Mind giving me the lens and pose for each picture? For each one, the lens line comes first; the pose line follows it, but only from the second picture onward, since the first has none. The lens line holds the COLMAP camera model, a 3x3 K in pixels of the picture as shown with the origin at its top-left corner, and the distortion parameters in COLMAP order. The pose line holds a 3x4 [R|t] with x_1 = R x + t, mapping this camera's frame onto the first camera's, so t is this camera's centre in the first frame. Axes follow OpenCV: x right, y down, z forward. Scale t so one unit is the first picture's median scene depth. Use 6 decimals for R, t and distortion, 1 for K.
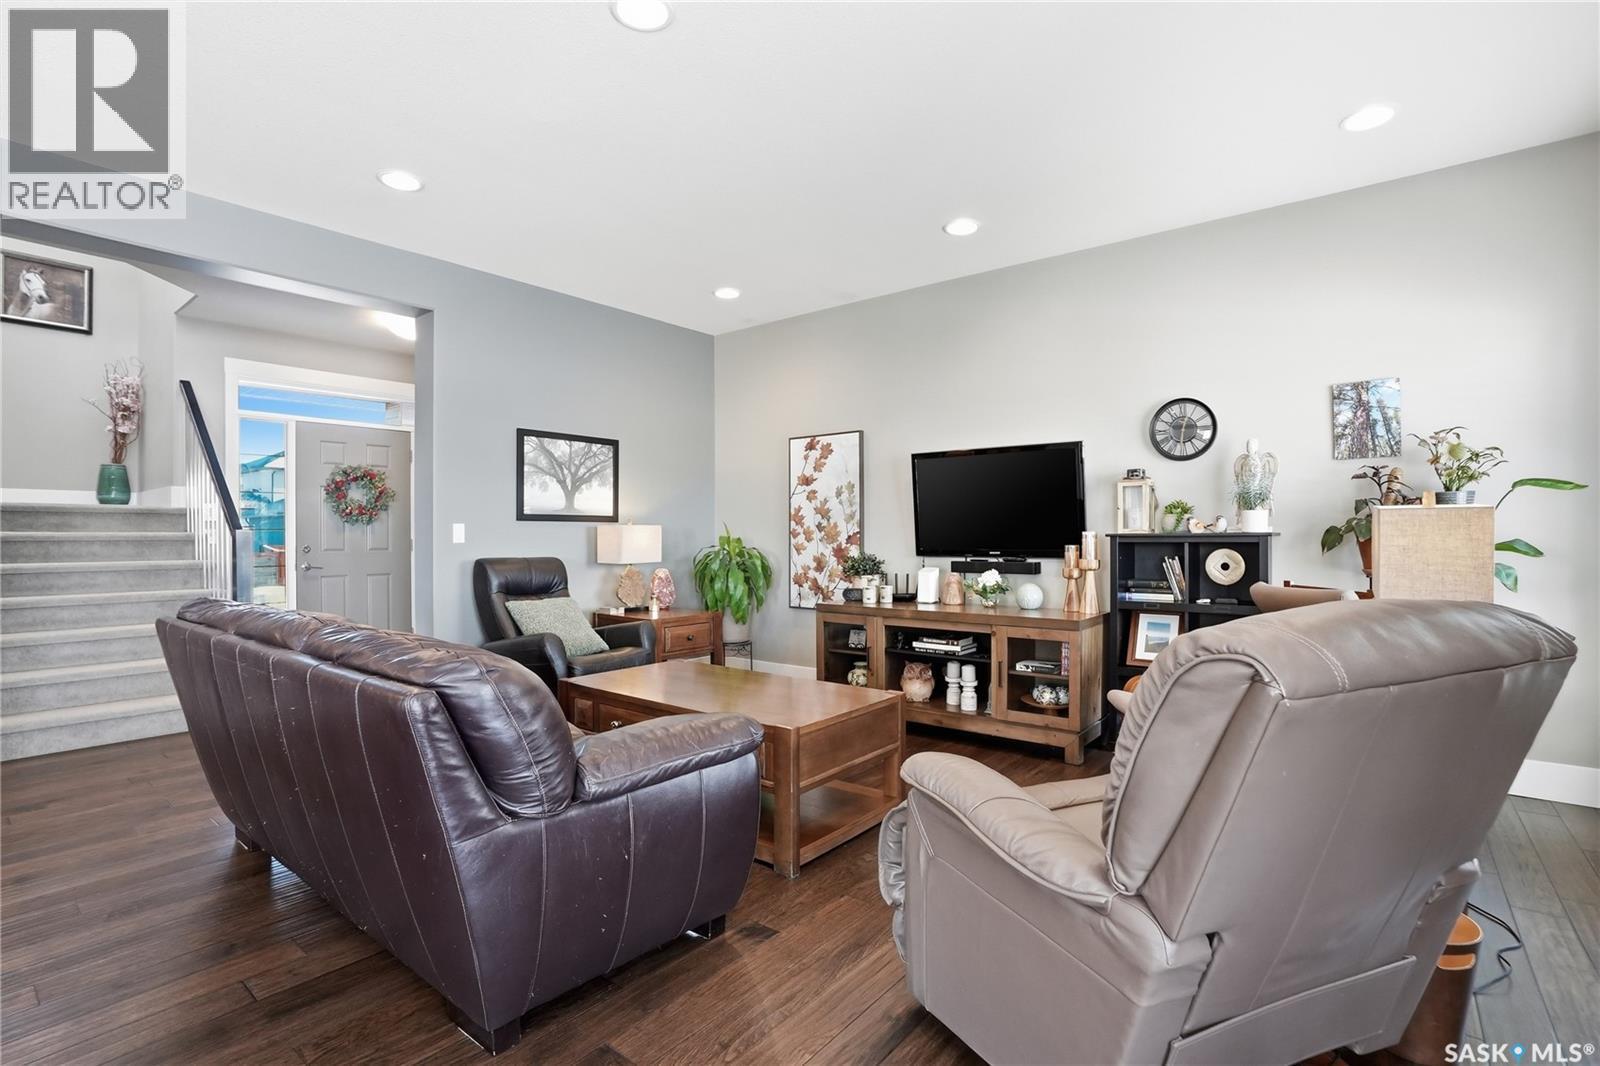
lens RADIAL K [[753.3, 0, 796.6], [0, 753.3, 524.3], [0, 0, 1]] dist [-0.072791, 0.027800]
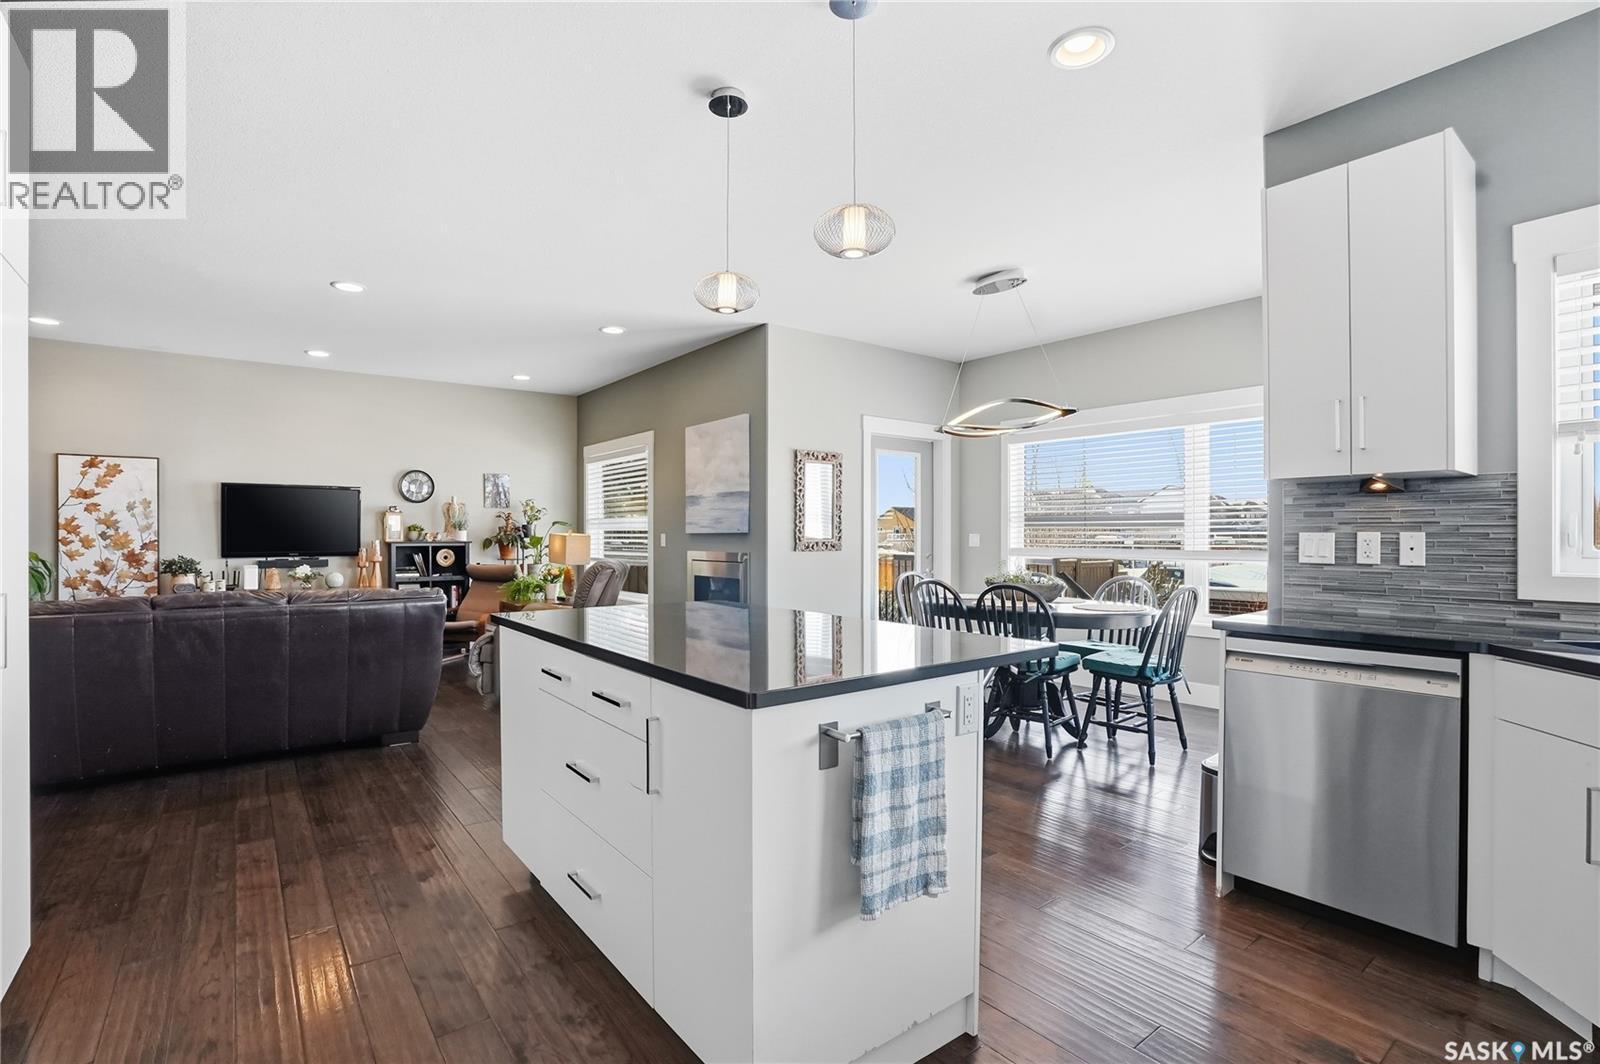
lens RADIAL K [[753.3, 0, 796.6], [0, 753.3, 523.3], [0, 0, 1]] dist [-0.072791, 0.027800]
pose [[0.233208, 0.013142, 0.972338, -0.808216], [-0.017728, 0.999800, -0.009261, -0.024372], [-0.972265, -0.015078, 0.233394, -0.292332]]
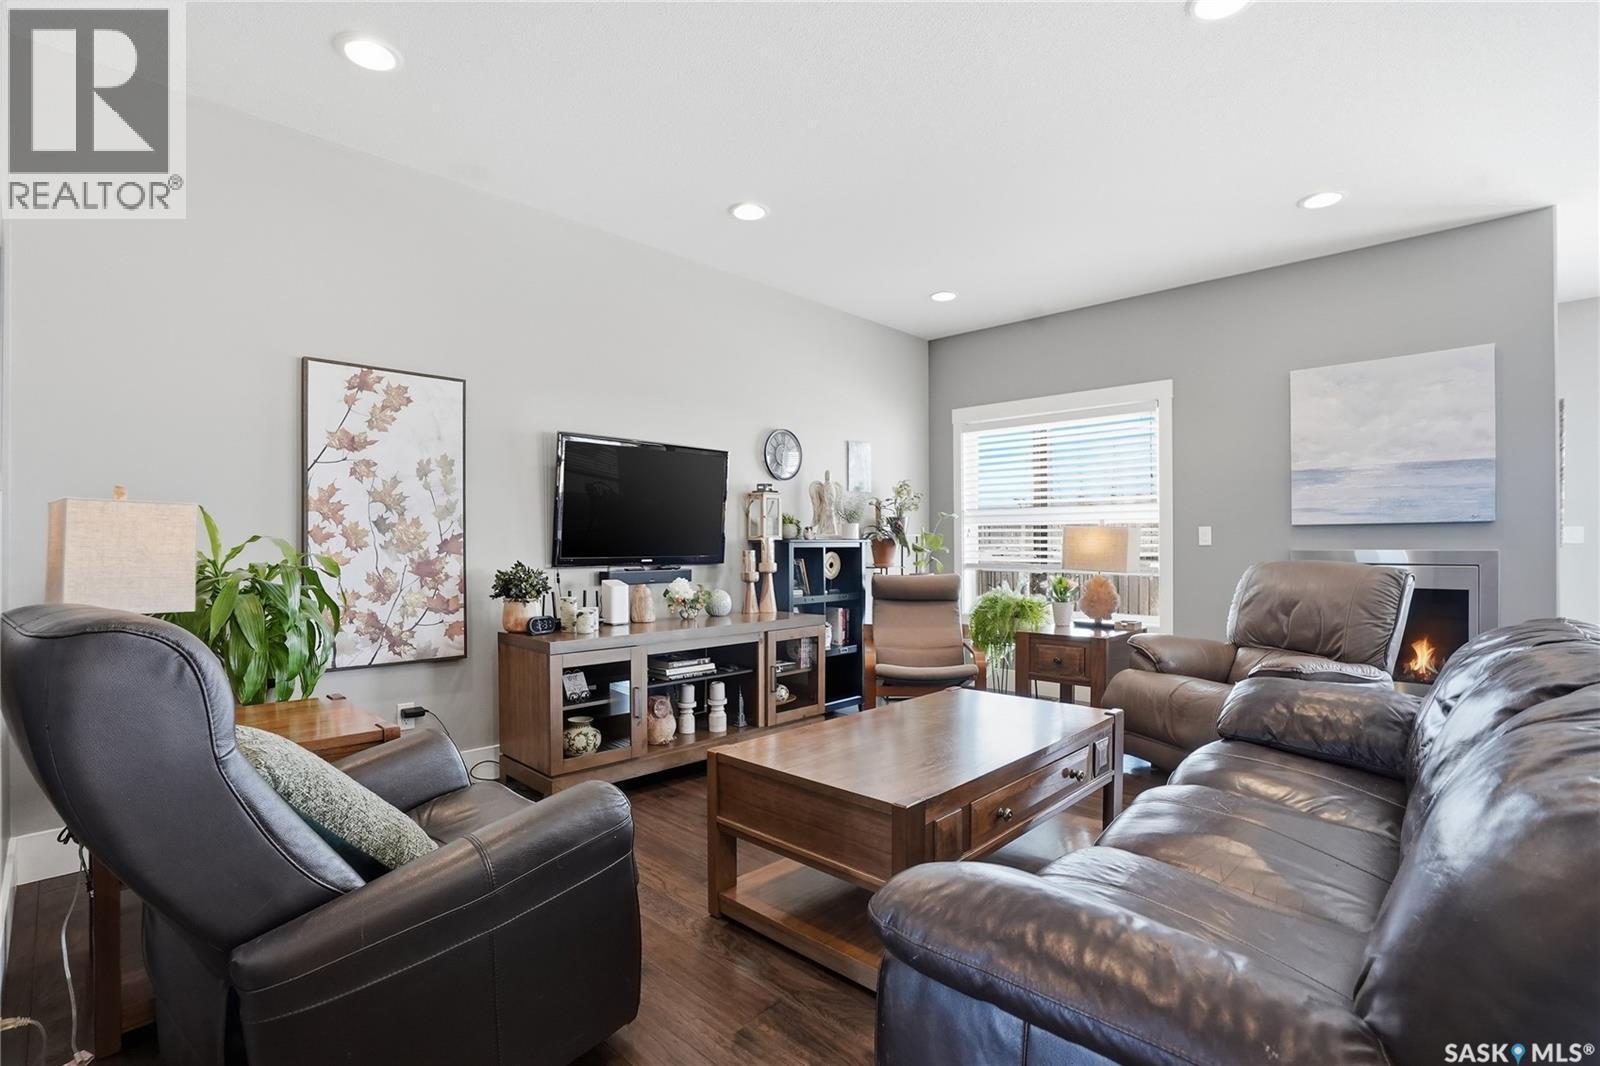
lens RADIAL K [[753.3, 0, 796.6], [0, 753.3, 524.3], [0, 0, 1]] dist [-0.072791, 0.027800]
pose [[0.079132, 0.027984, 0.996471, -0.526792], [-0.015744, 0.999516, -0.026820, 0.013970], [-0.996740, -0.013566, 0.079534, 0.642688]]
